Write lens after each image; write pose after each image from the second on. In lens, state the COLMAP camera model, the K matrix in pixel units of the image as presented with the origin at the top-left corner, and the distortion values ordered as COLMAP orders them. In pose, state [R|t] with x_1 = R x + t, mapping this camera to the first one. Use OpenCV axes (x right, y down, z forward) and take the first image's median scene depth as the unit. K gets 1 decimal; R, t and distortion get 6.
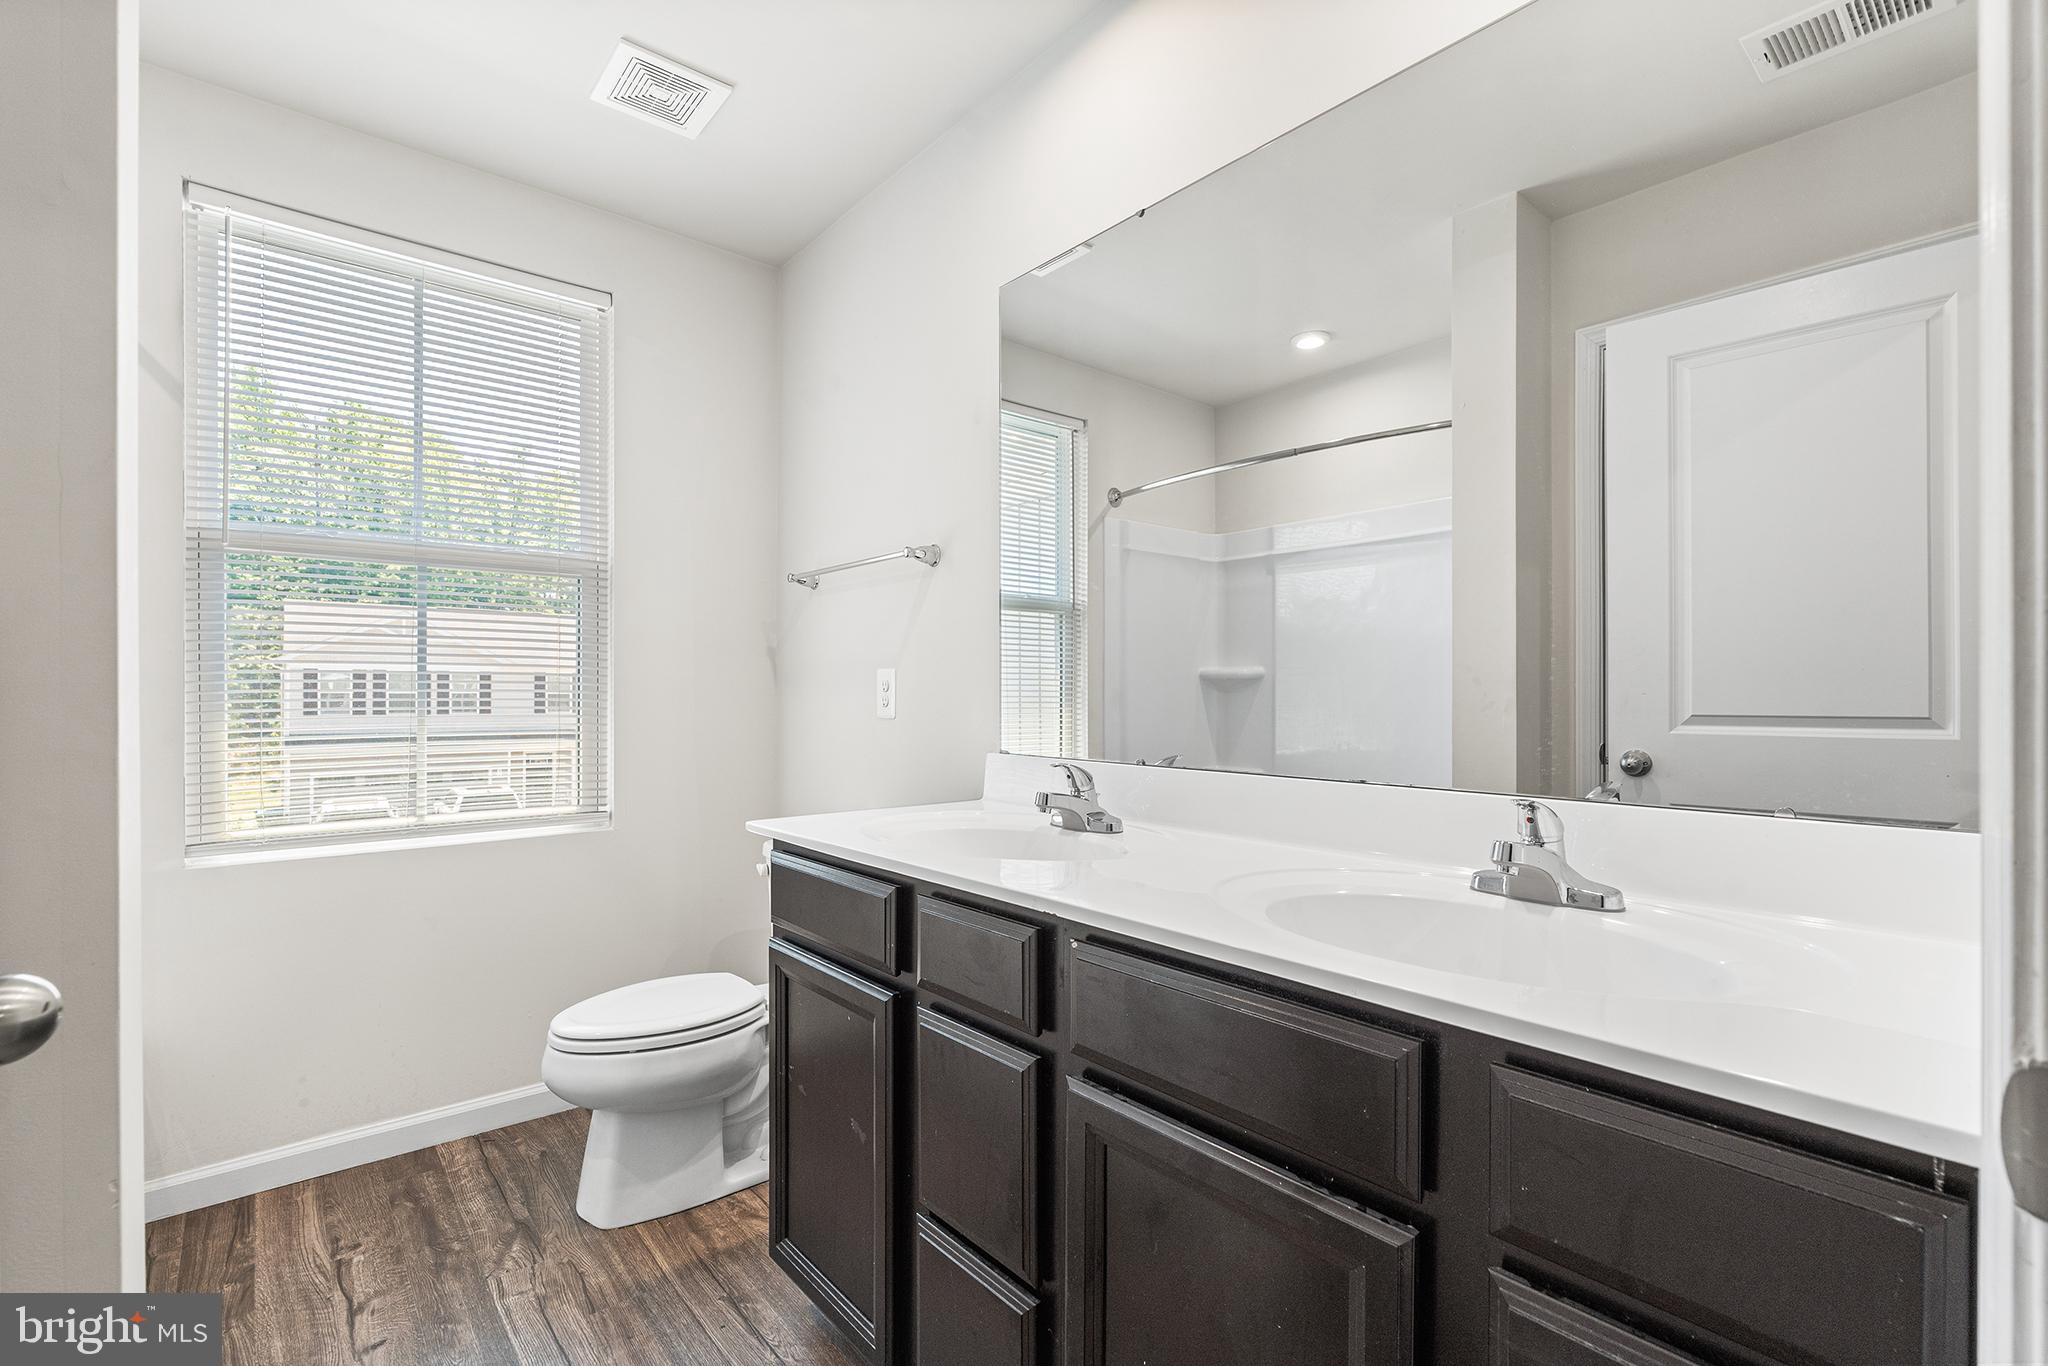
lens RADIAL K [[912.8, 0, 1037.0], [0, 912.8, 688.7], [0, 0, 1]] dist [0.001046, 0.000639]
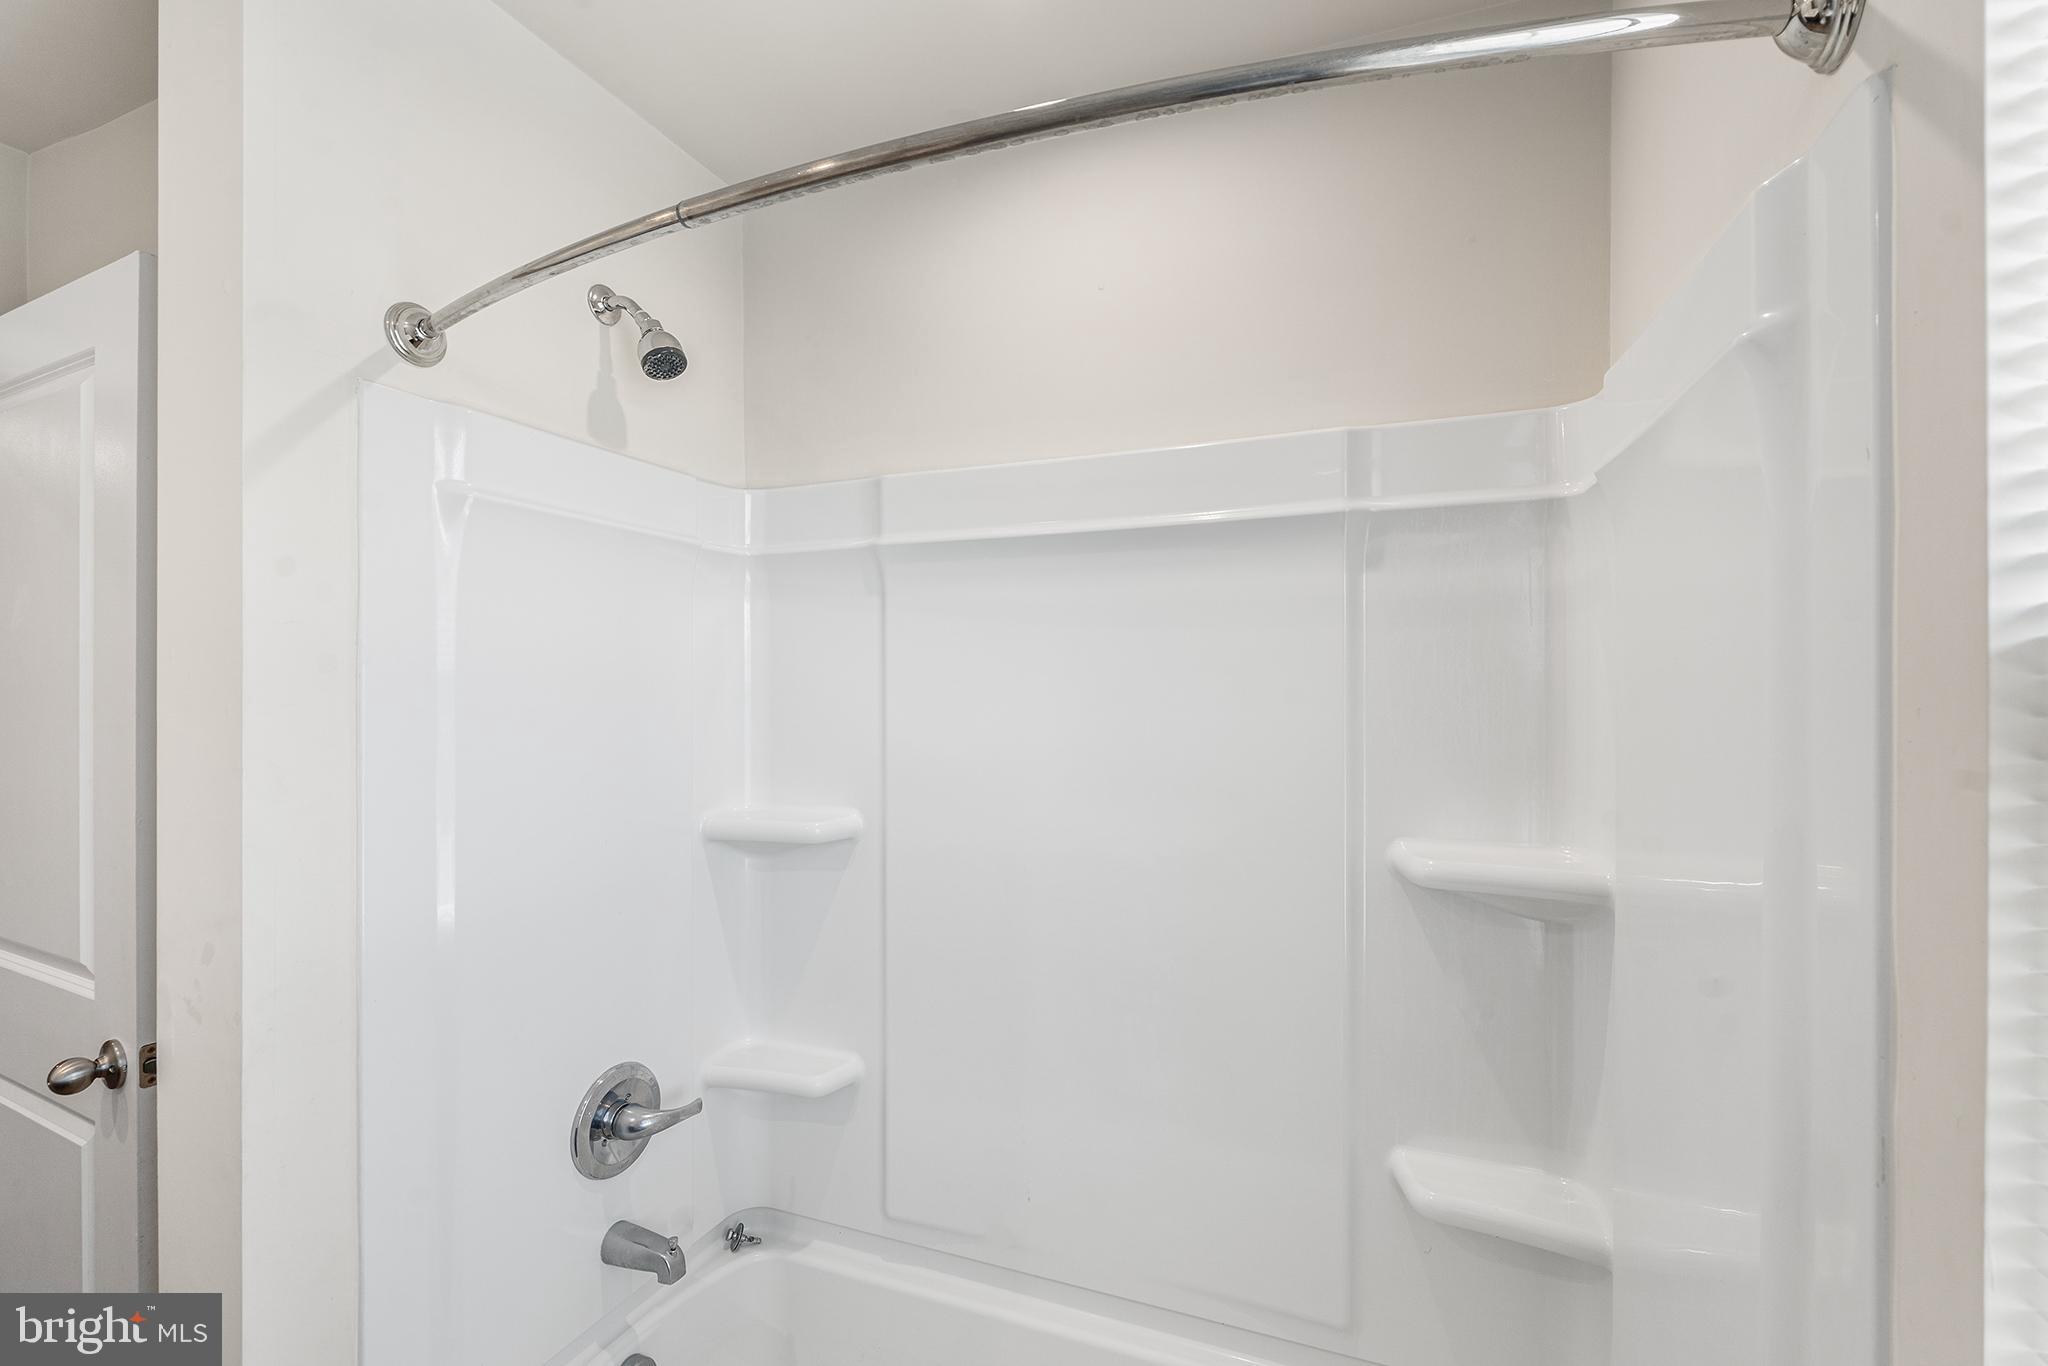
lens RADIAL K [[904.9, 0, 1012.8], [0, 904.9, 688.4], [0, 0, 1]] dist [-0.004349, 0.000535]
pose [[0.917858, 0.006446, 0.396856, 0.147867], [-0.009048, 0.999948, 0.004685, -0.082951], [-0.396805, -0.007891, 0.917869, 0.593607]]
